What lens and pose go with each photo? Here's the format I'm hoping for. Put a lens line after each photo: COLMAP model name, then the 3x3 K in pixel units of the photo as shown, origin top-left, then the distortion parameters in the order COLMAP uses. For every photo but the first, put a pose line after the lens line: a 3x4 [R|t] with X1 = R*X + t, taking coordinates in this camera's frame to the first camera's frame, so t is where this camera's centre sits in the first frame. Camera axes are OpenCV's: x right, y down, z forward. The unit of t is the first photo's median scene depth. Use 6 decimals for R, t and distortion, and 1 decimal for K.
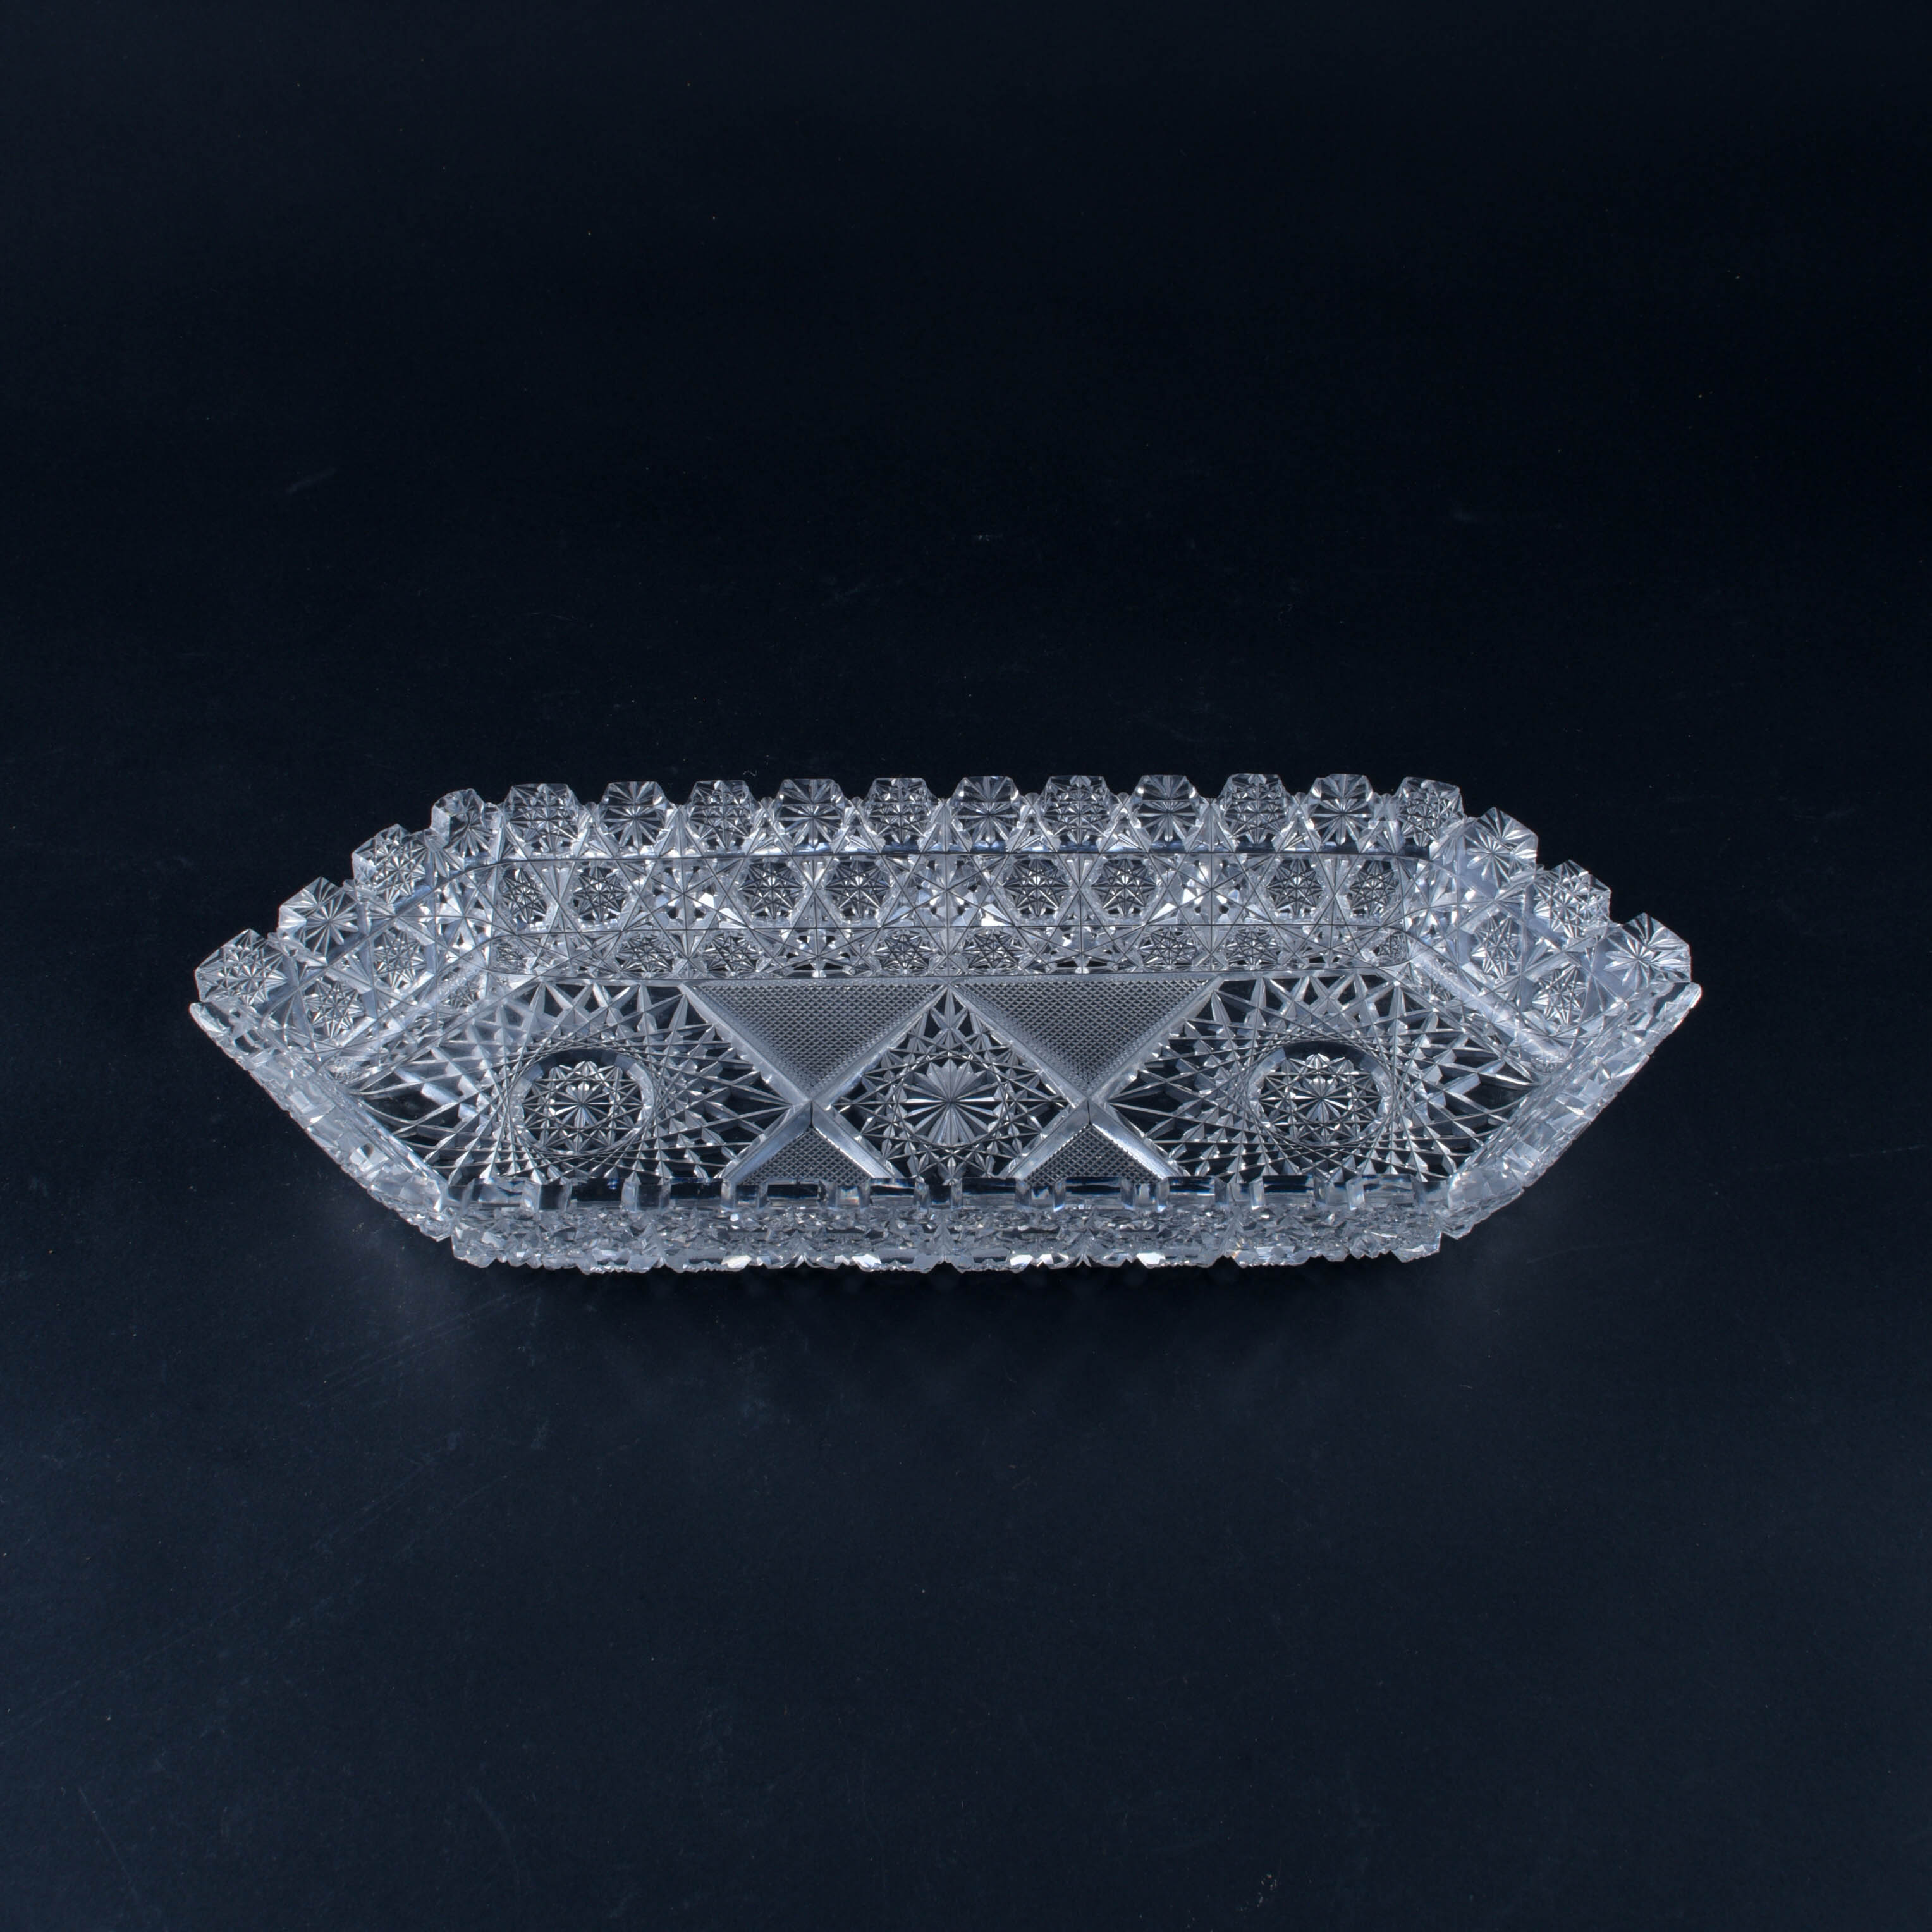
lens RADIAL K [[3172.6, 0, 966.0], [0, 3172.6, 966.0], [0, 0, 1]] dist [-0.394558, -0.037480]
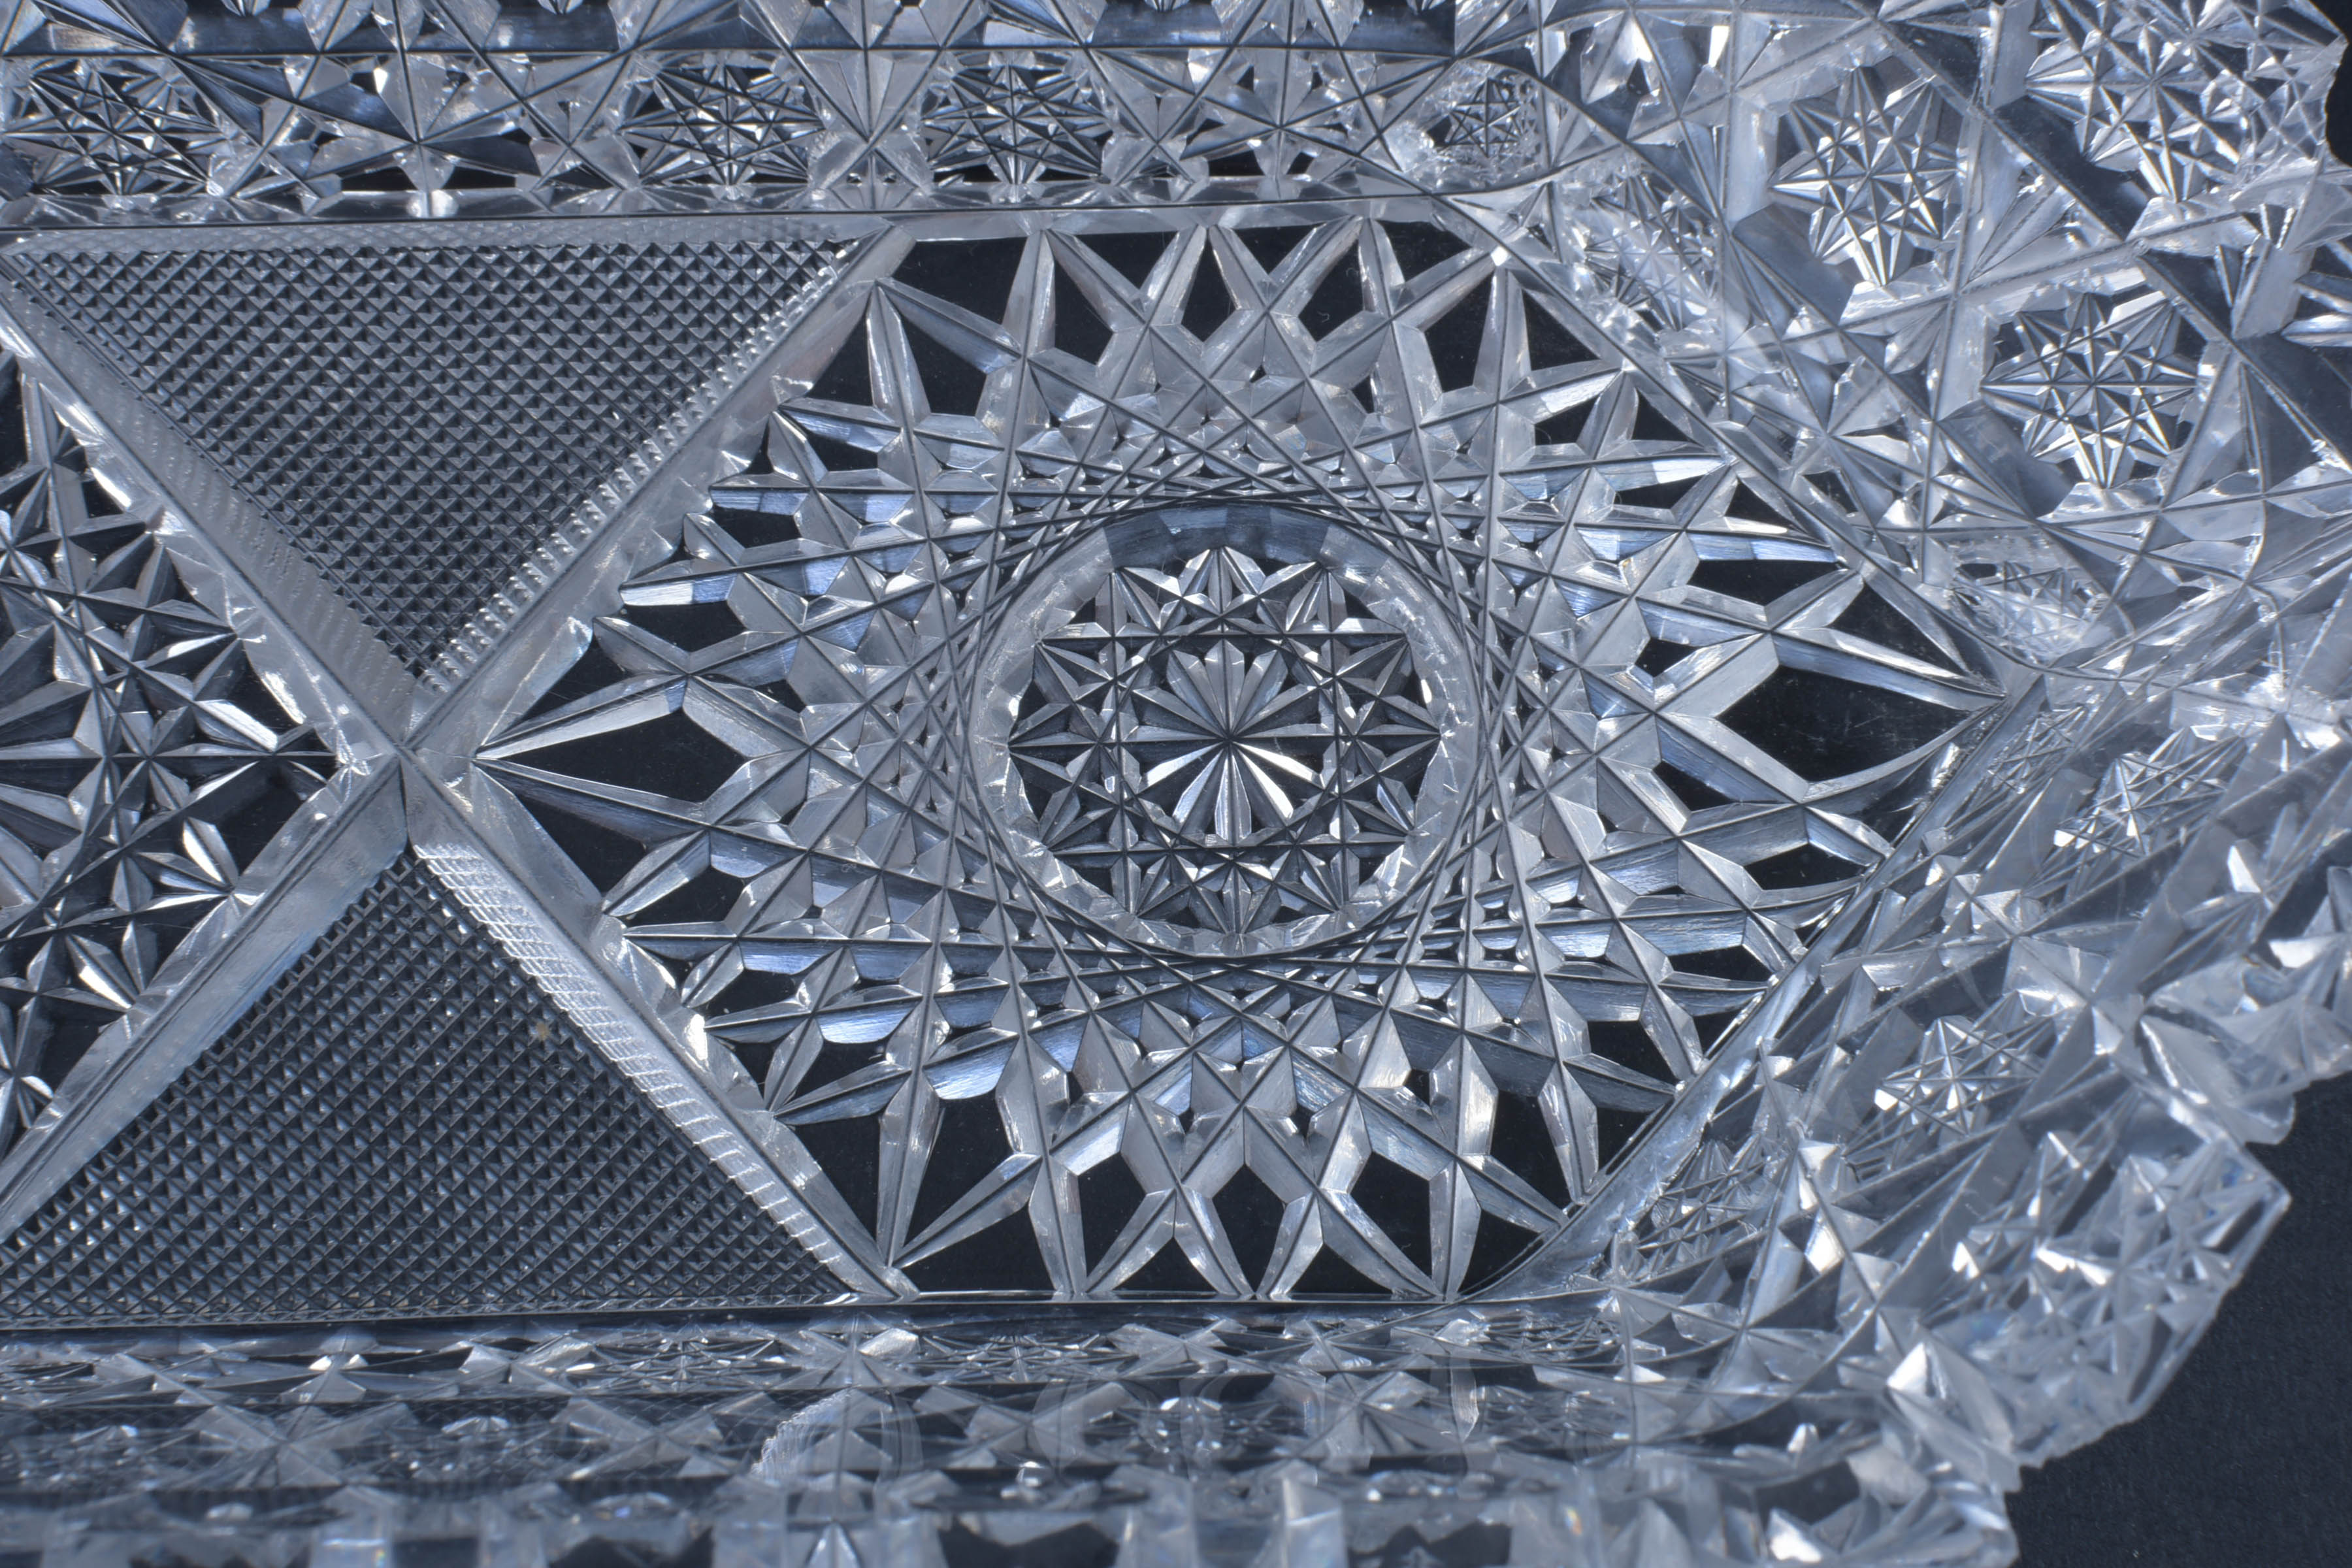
lens RADIAL K [[3404.7, 0, 1175.5], [0, 3404.7, 704.1], [0, 0, 1]] dist [-0.025823, -0.086389]
pose [[0.997705, -0.011331, 0.066749, 0.085857], [-0.015011, 0.924339, 0.381277, -0.078512], [-0.066019, -0.381404, 0.922048, 0.704103]]
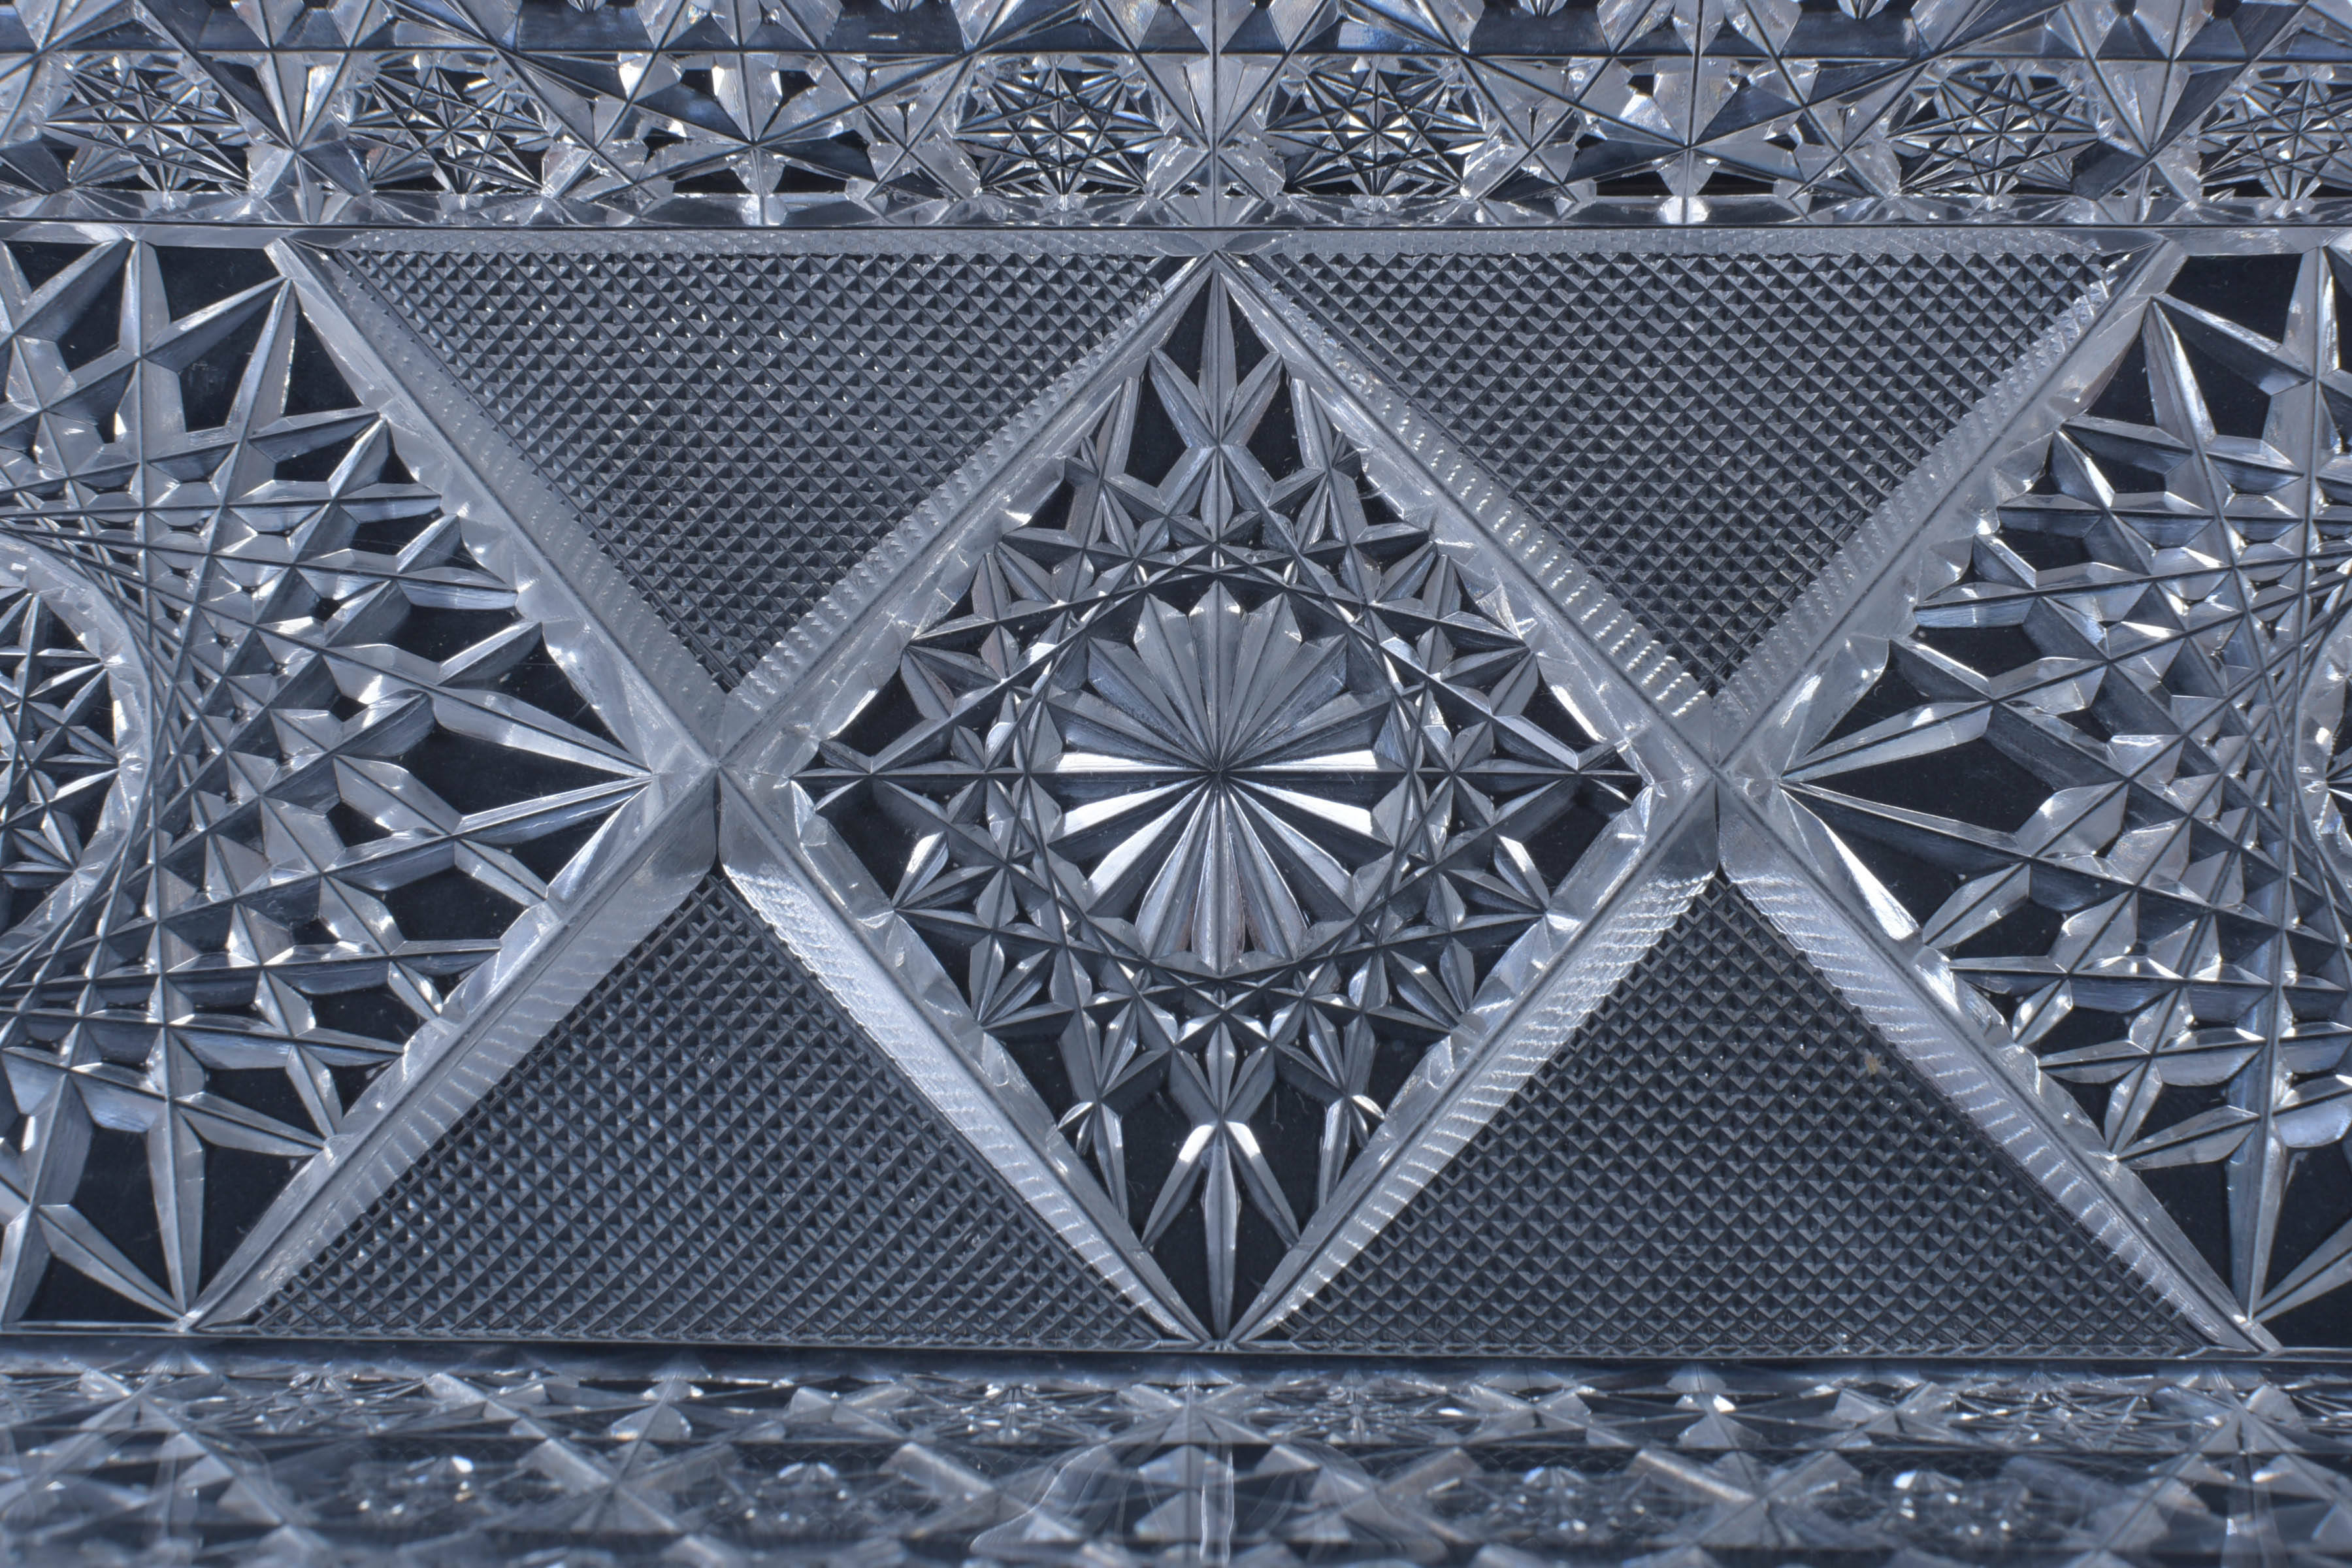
lens RADIAL K [[3554.0, 0, 1182.3], [0, 3554.0, 764.5], [0, 0, 1]] dist [-0.010156, 0.026374]
pose [[0.999911, 0.012908, -0.003351, -0.006888], [-0.010592, 0.921389, 0.388497, -0.077963], [0.008102, -0.388427, 0.921444, 0.702326]]
